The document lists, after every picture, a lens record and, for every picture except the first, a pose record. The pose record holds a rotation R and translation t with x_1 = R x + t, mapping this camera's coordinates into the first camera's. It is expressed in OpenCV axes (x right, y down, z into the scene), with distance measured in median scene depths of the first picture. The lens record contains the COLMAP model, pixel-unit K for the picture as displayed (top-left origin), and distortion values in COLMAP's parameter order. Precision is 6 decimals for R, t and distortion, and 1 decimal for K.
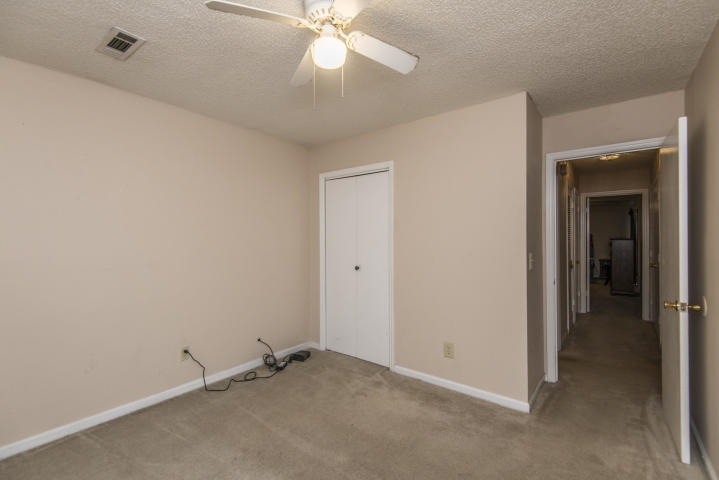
lens RADIAL K [[326.6, 0, 359.3], [0, 326.6, 236.9], [0, 0, 1]] dist [0.016554, -0.006313]
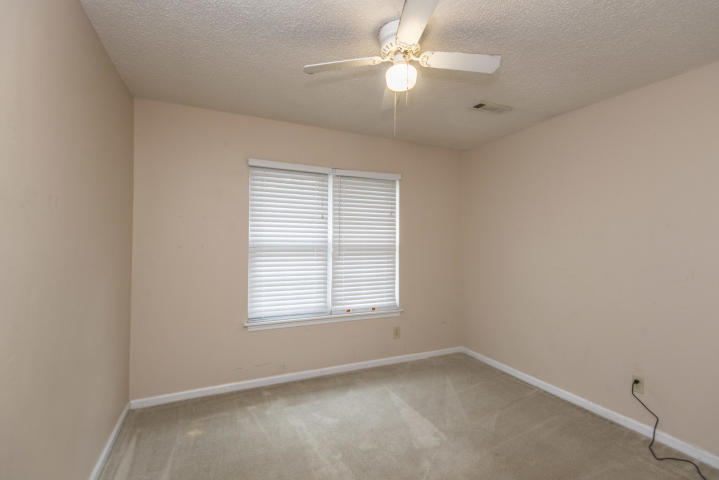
lens RADIAL K [[326.6, 0, 359.2], [0, 326.6, 240.9], [0, 0, 1]] dist [0.016554, -0.006313]
pose [[-0.450582, -0.004929, -0.892722, 0.565906], [-0.008039, 0.999967, -0.001464, 0.003501], [0.892699, 0.006517, -0.450606, 0.810985]]
